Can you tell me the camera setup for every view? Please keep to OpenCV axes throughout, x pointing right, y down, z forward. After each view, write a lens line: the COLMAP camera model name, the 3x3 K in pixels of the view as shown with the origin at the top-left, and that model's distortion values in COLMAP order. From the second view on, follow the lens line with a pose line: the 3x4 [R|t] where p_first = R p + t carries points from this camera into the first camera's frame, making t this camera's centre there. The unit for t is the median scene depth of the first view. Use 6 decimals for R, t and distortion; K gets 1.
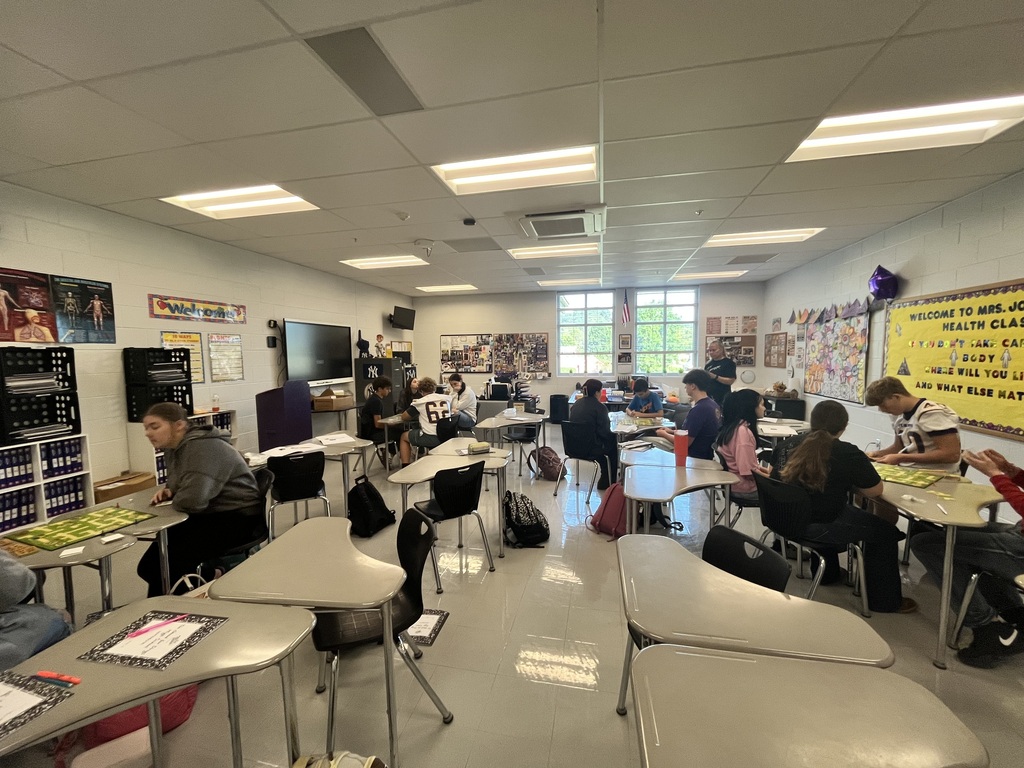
lens RADIAL K [[411.8, 0, 512.0], [0, 411.8, 385.5], [0, 0, 1]] dist [0.002810, 0.000076]
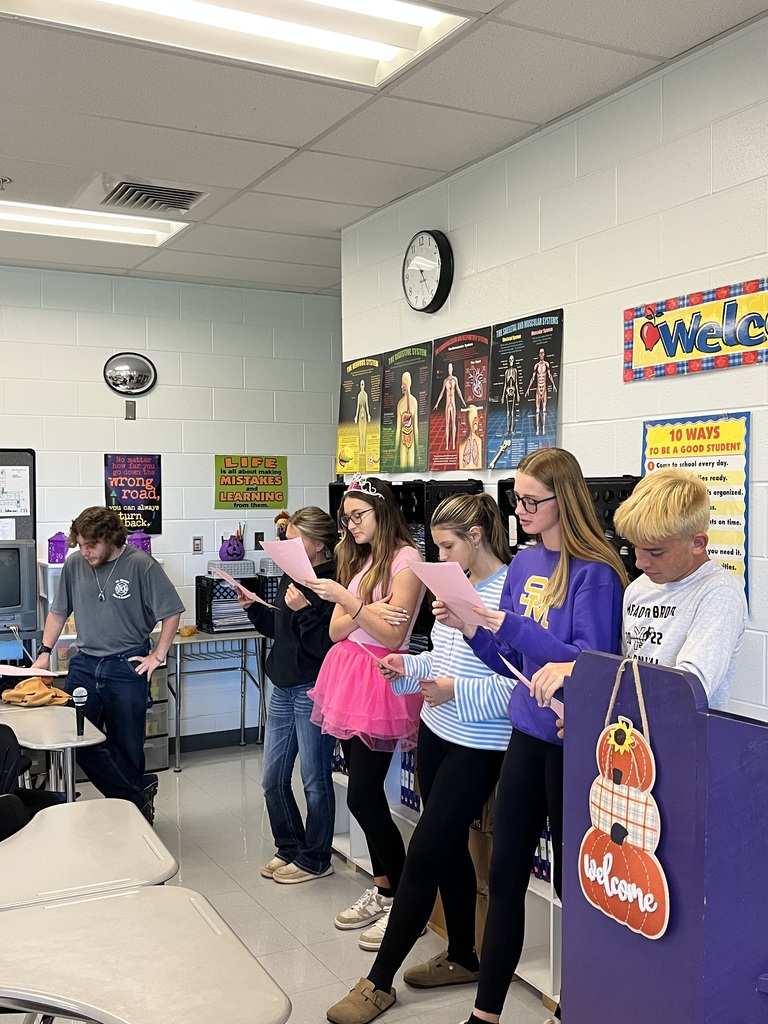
lens RADIAL K [[1057.5, 0, 384.1], [0, 1057.5, 510.5], [0, 0, 1]] dist [-0.006710, 0.000000]
pose [[-0.767023, 0.021394, -0.641262, -0.152348], [-0.044282, 0.995296, 0.086171, -0.096235], [0.640089, 0.094491, -0.762468, 1.131900]]
